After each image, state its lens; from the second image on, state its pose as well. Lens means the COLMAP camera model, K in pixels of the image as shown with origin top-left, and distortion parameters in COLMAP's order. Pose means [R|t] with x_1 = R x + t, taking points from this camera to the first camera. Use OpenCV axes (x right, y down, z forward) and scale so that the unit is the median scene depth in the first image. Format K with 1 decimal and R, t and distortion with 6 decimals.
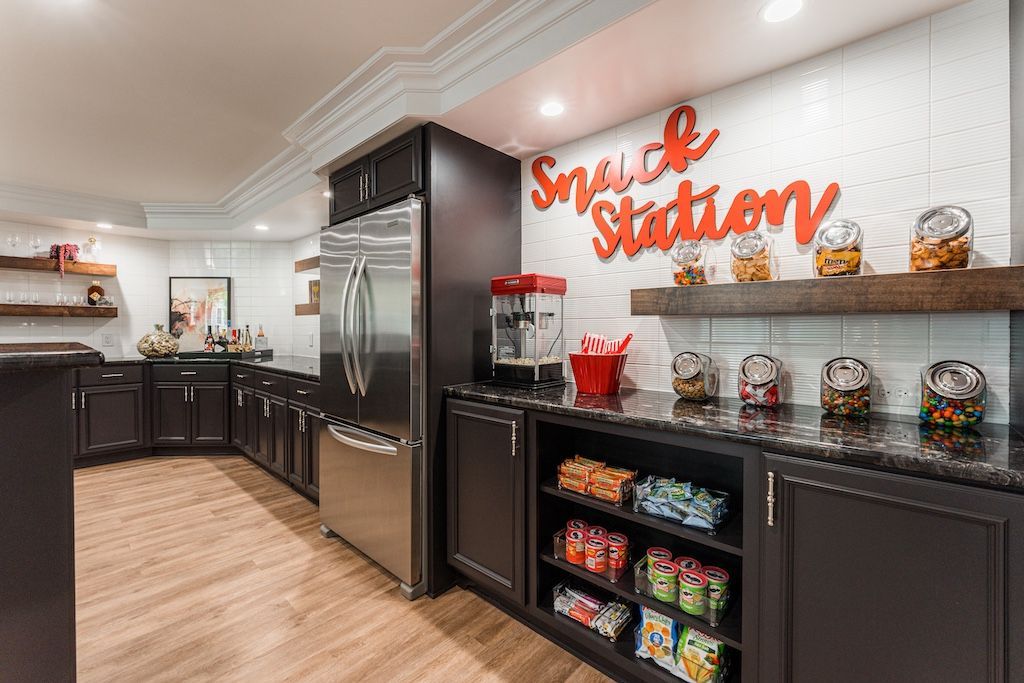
lens RADIAL K [[423.8, 0, 512.2], [0, 423.8, 333.6], [0, 0, 1]] dist [-0.000962, -0.000003]
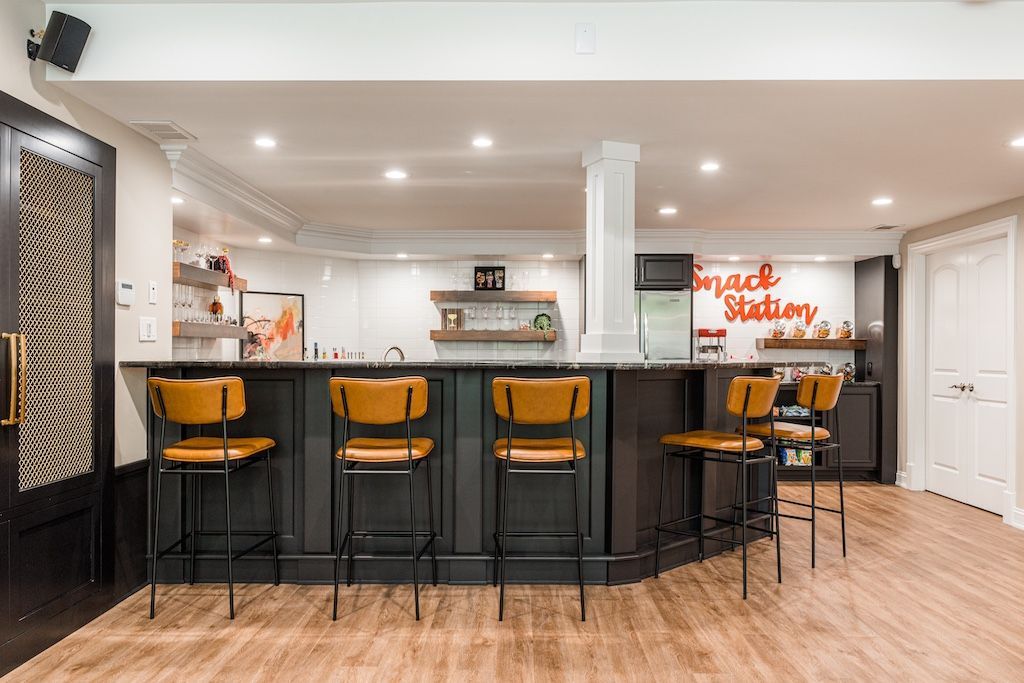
lens RADIAL K [[824.1, 0, 512.9], [0, 824.1, 344.5], [0, 0, 1]] dist [0.011871, 0.002011]
pose [[0.734373, 0.011409, 0.678651, -3.913481], [0.004868, 0.999744, -0.022074, 0.033797], [-0.678729, 0.019514, 0.734130, -1.505244]]
